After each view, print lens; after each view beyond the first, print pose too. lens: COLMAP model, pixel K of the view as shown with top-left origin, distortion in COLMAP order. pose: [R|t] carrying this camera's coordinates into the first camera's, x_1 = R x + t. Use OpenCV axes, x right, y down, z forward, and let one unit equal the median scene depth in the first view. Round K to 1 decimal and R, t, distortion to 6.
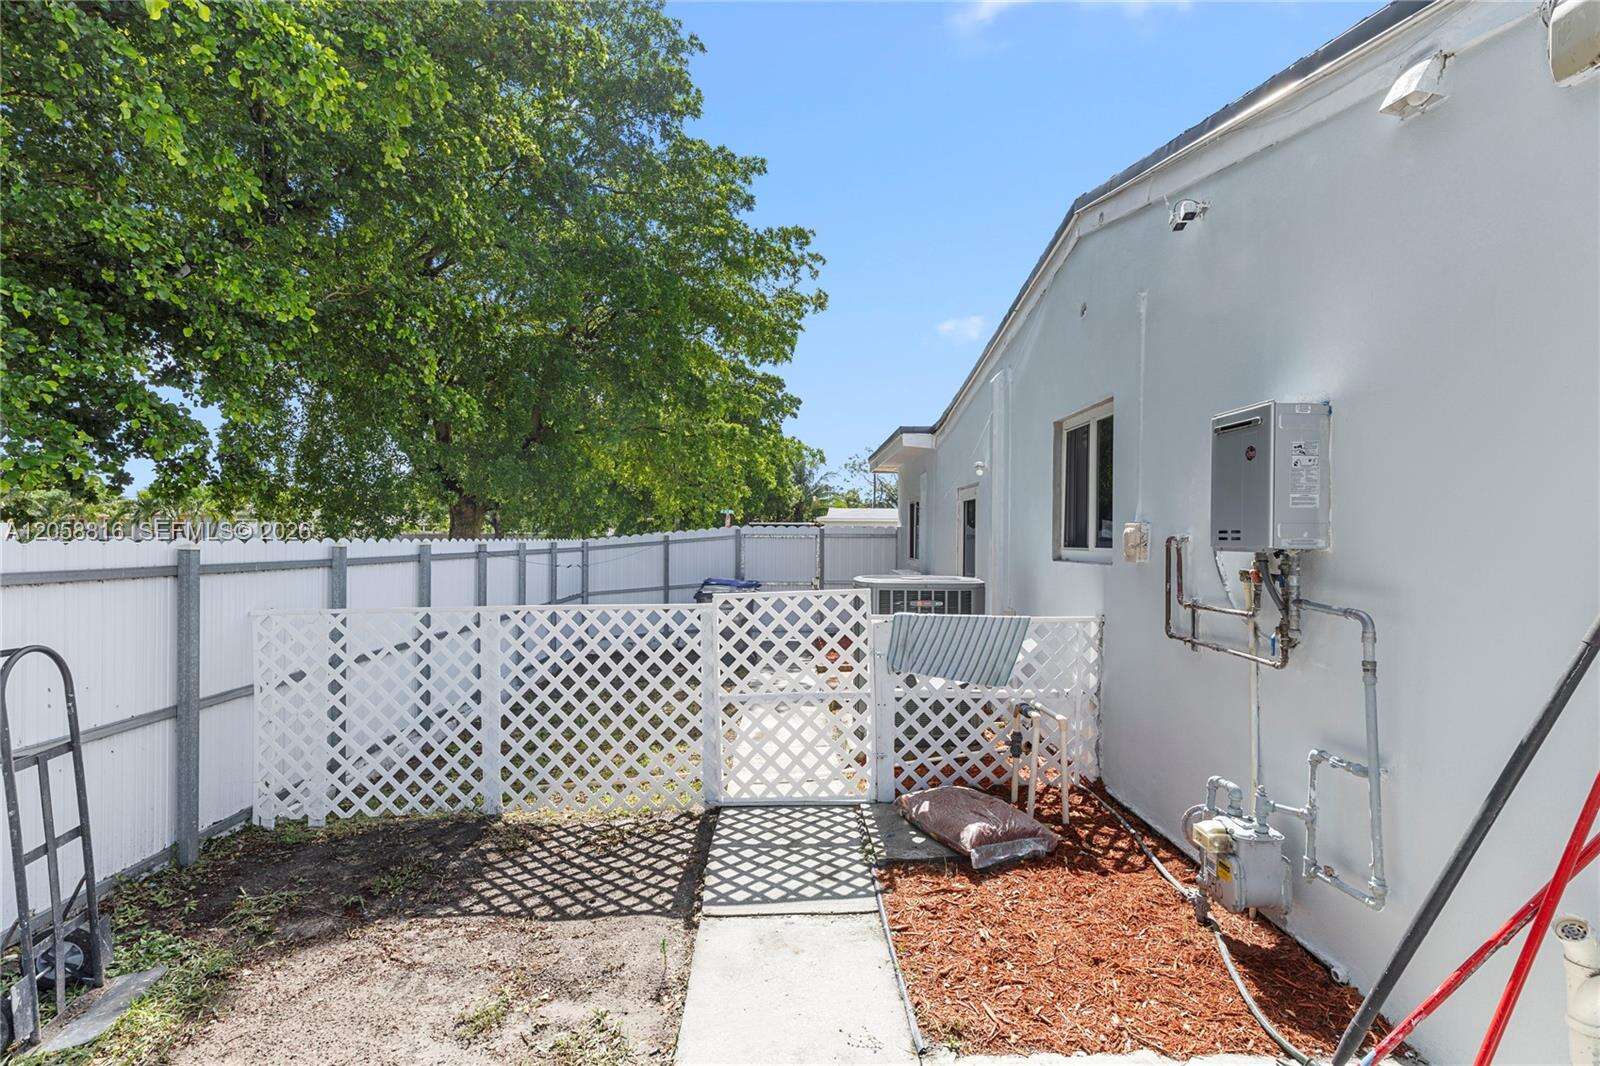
lens RADIAL K [[719.9, 0, 801.4], [0, 719.9, 533.2], [0, 0, 1]] dist [0.004000, -0.000761]
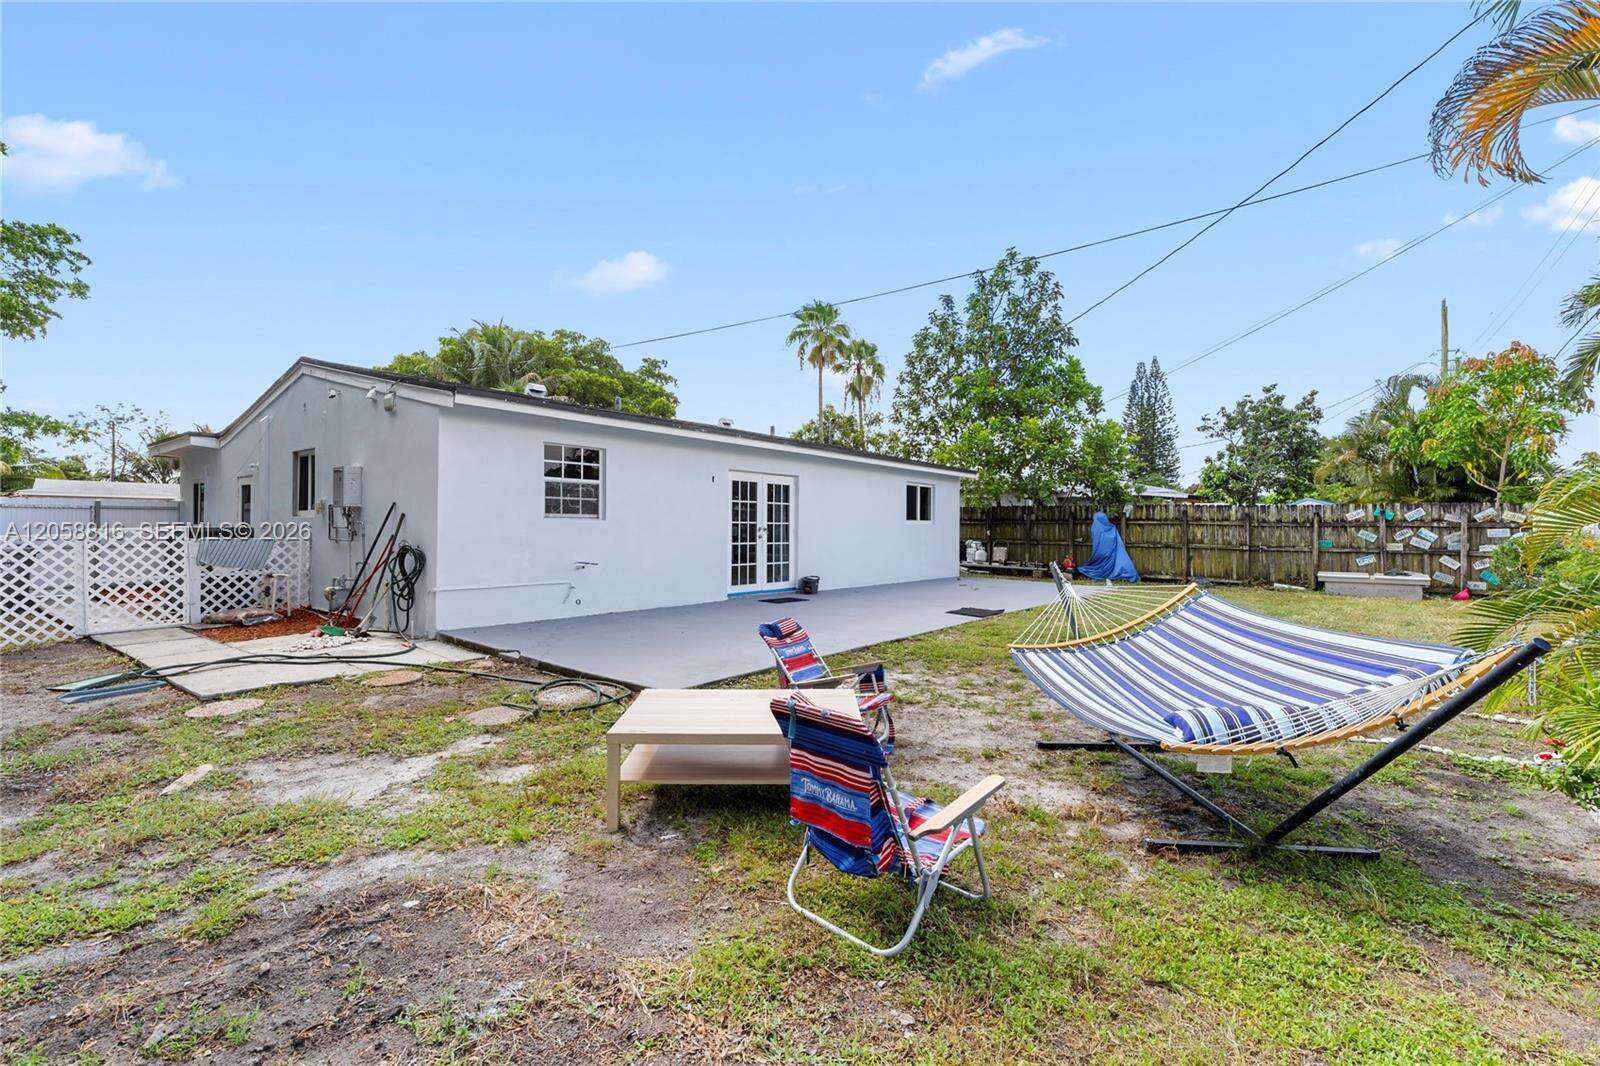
lens RADIAL K [[719.9, 0, 802.6], [0, 719.9, 527.0], [0, 0, 1]] dist [0.004000, -0.000761]
pose [[0.641884, -0.003184, 0.766795, -0.368838], [-0.006772, 0.999929, 0.009822, 0.043563], [-0.766772, -0.011497, 0.641817, -1.766462]]
